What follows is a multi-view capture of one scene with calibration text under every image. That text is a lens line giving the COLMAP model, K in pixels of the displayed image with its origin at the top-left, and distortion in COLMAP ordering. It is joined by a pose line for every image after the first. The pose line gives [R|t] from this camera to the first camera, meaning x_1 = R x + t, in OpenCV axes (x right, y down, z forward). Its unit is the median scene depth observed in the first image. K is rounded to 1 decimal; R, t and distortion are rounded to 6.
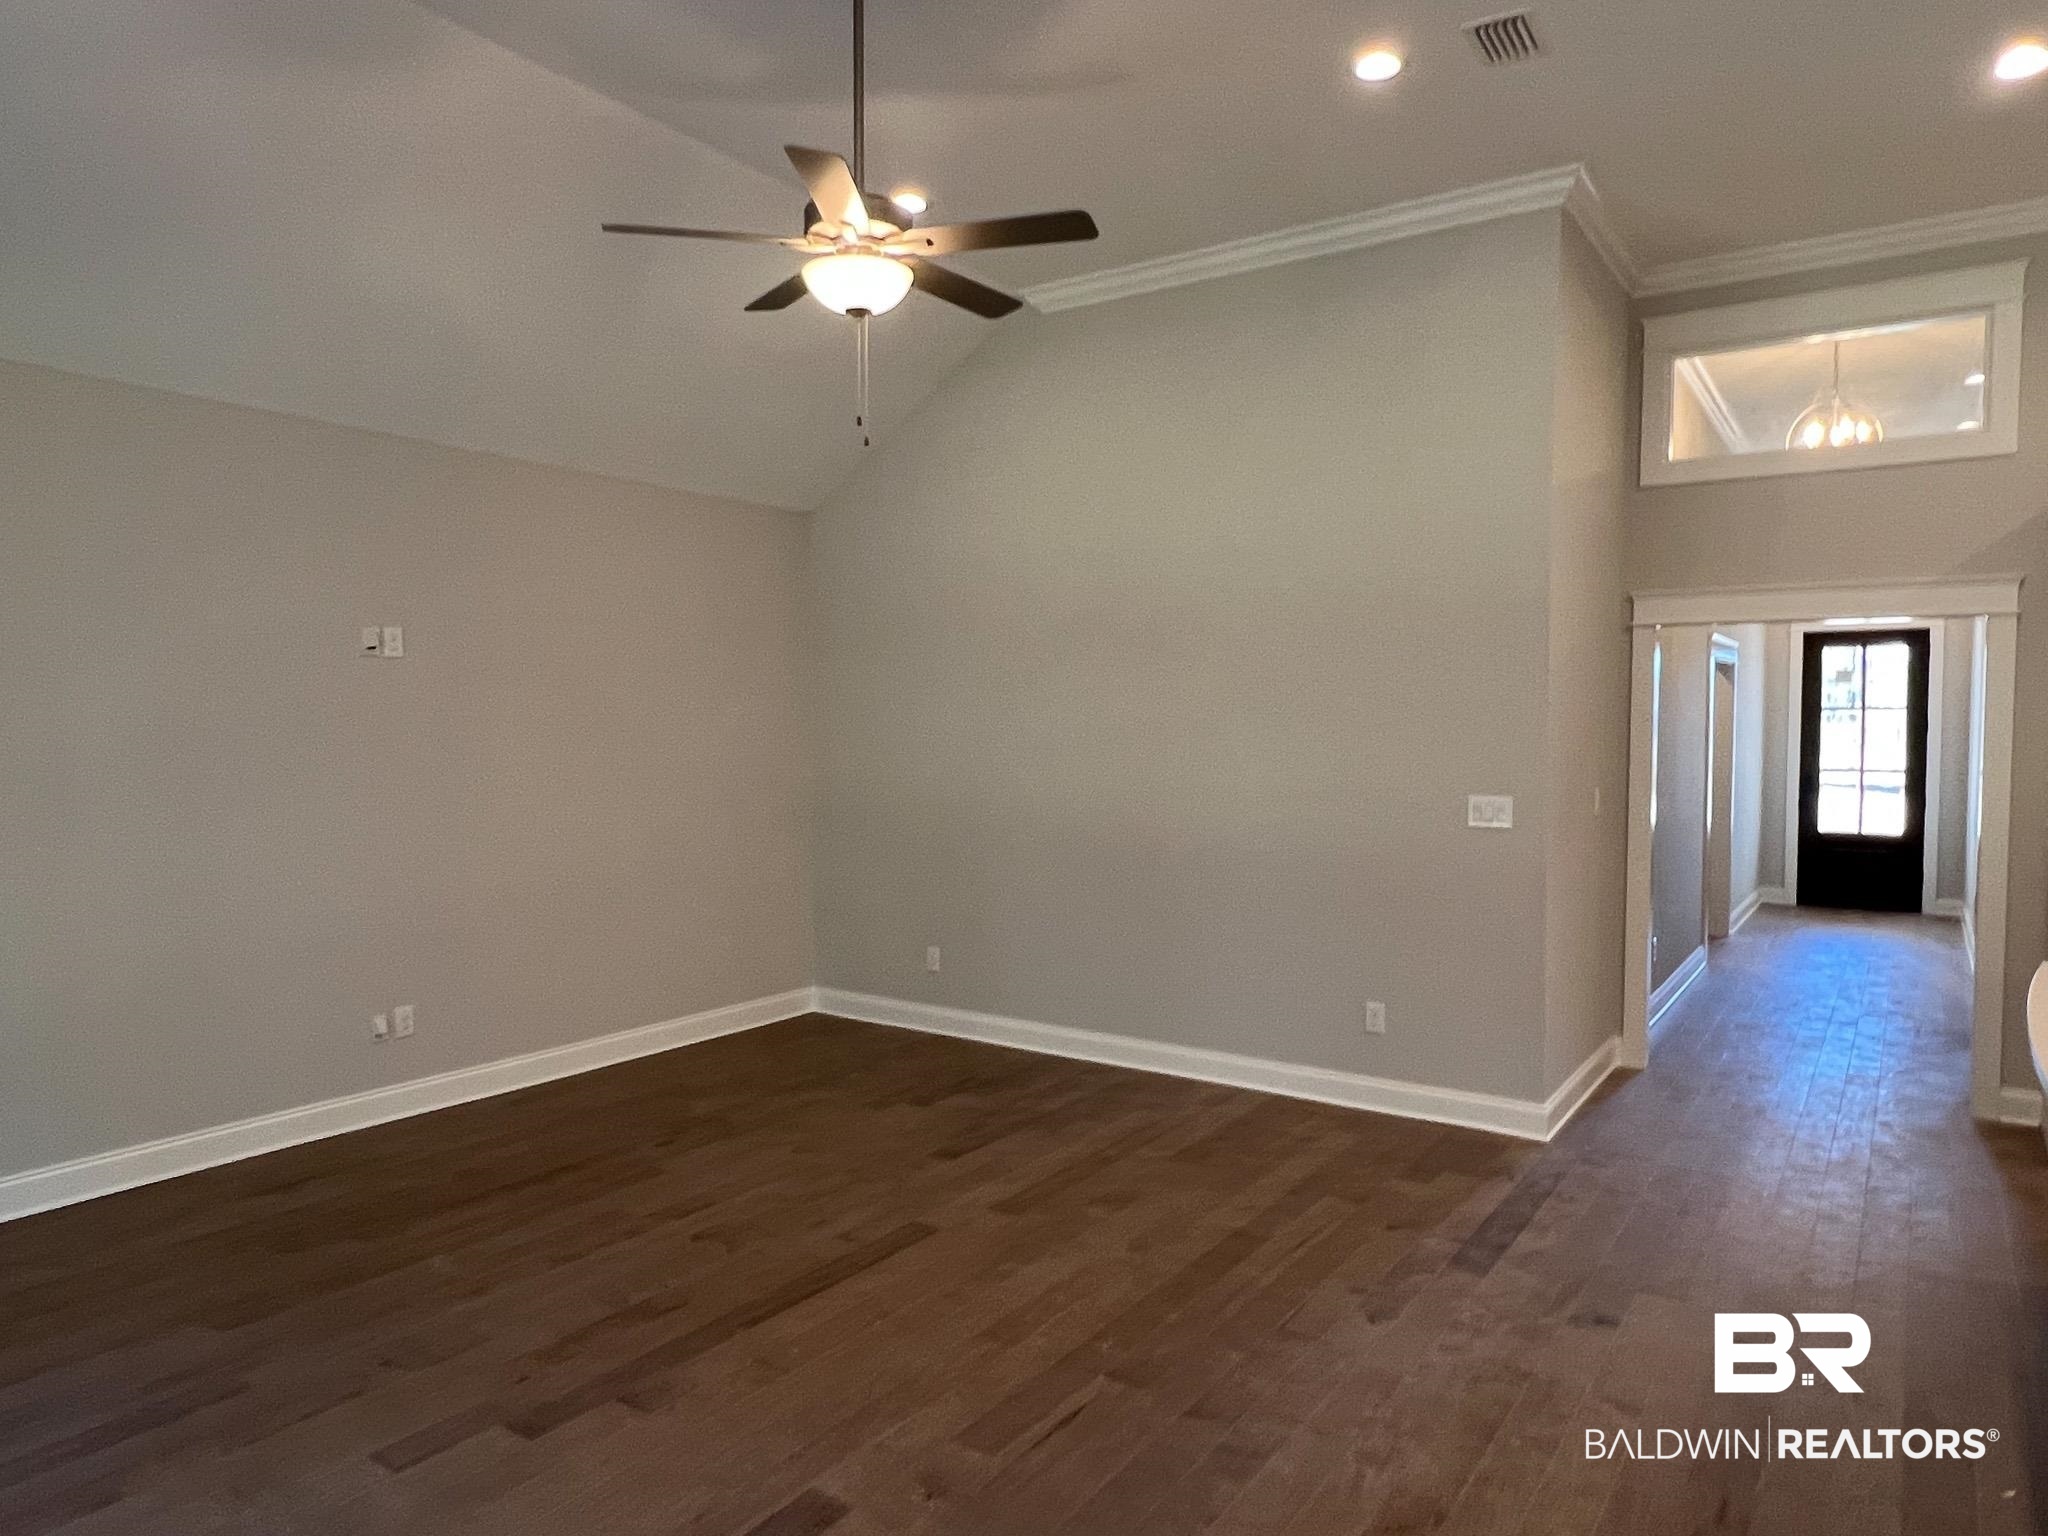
lens RADIAL K [[1308.6, 0, 1024.0], [0, 1308.6, 768.0], [0, 0, 1]] dist [-0.087925, -0.000448]
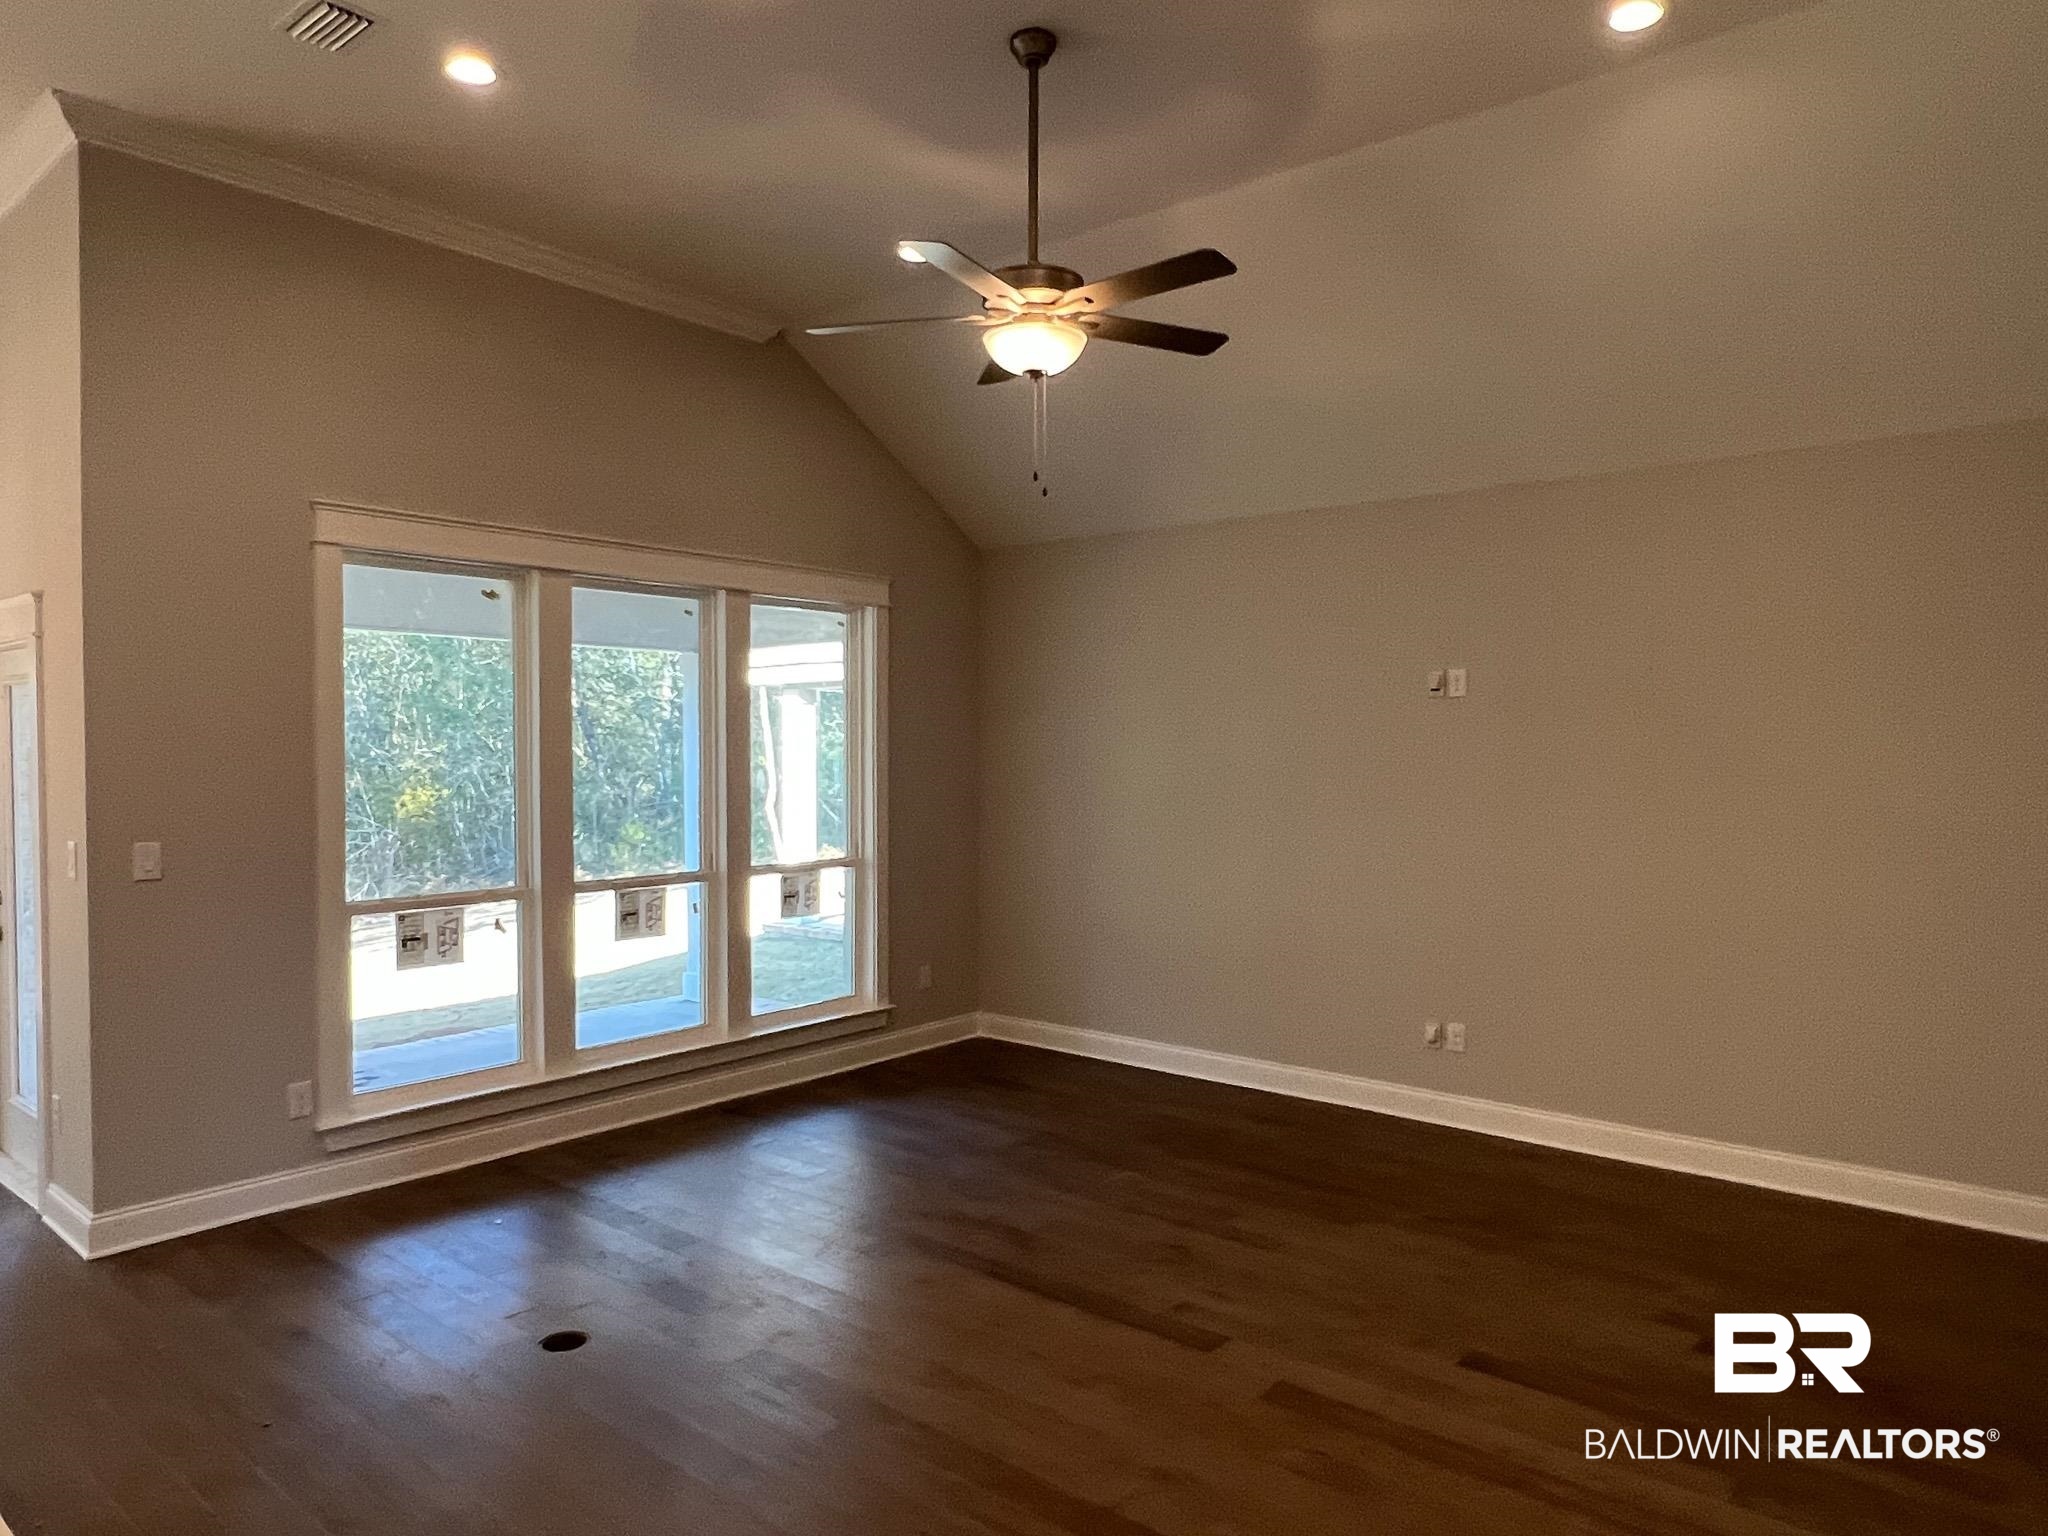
lens RADIAL K [[1308.6, 0, 1024.0], [0, 1308.6, 768.0], [0, 0, 1]] dist [-0.087925, -0.000448]
pose [[-0.072858, 0.036439, -0.996676, 0.756205], [-0.061148, 0.997289, 0.040932, -0.060135], [0.995466, 0.063927, -0.070432, 0.874518]]
